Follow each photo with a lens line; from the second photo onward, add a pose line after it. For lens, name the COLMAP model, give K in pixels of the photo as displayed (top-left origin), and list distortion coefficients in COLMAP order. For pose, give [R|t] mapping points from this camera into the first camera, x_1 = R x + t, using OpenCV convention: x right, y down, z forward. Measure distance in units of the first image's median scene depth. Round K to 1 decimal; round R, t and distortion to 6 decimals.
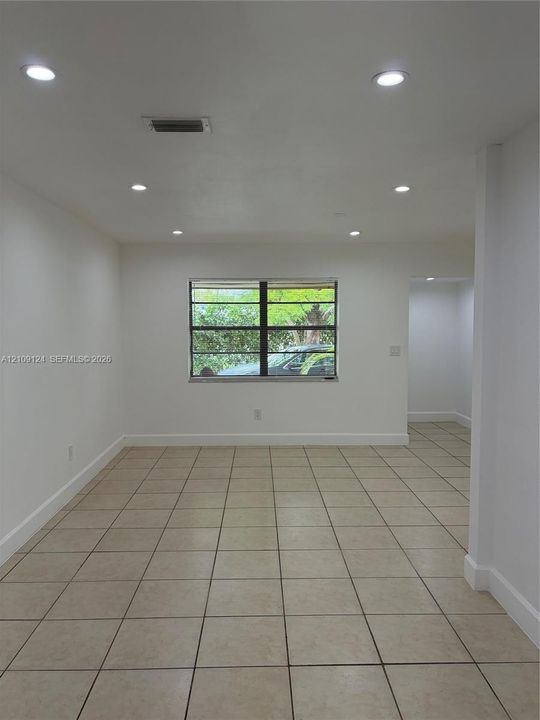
lens RADIAL K [[547.5, 0, 267.6], [0, 547.5, 351.2], [0, 0, 1]] dist [0.067720, -0.065409]
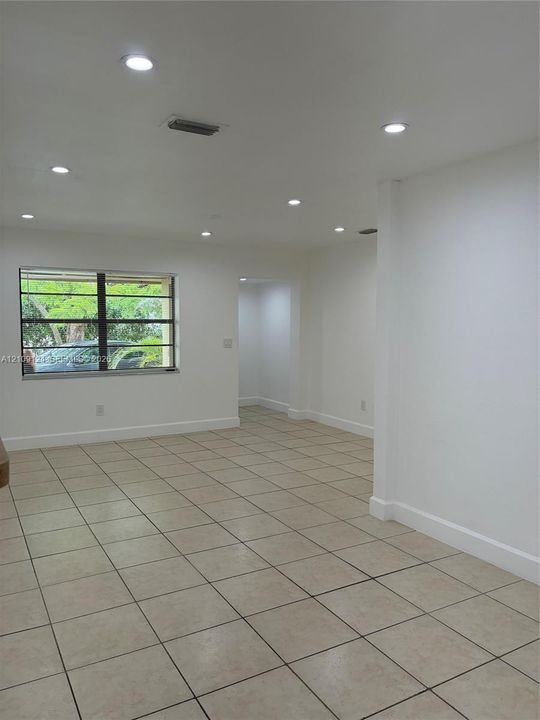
lens RADIAL K [[543.7, 0, 267.8], [0, 543.7, 364.1], [0, 0, 1]] dist [0.034625, -0.008813]
pose [[0.877417, -0.030183, 0.478778, -0.221902], [0.014977, 0.999256, 0.035546, 0.003954], [-0.479495, -0.024018, 0.877216, 0.001736]]
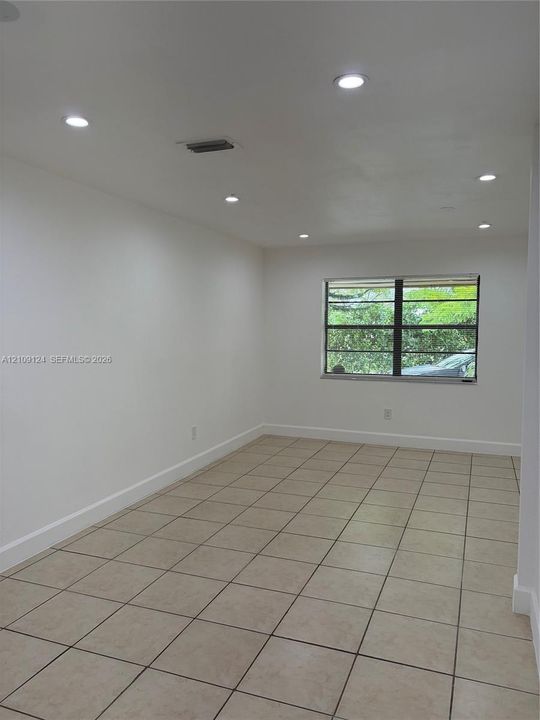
lens RADIAL K [[543.7, 0, 267.8], [0, 543.7, 364.1], [0, 0, 1]] dist [0.034625, -0.008813]
pose [[0.925193, 0.032467, -0.378104, 0.152386], [-0.022423, 0.999270, 0.030938, -0.000579], [0.378833, -0.020146, 0.925246, 0.002664]]
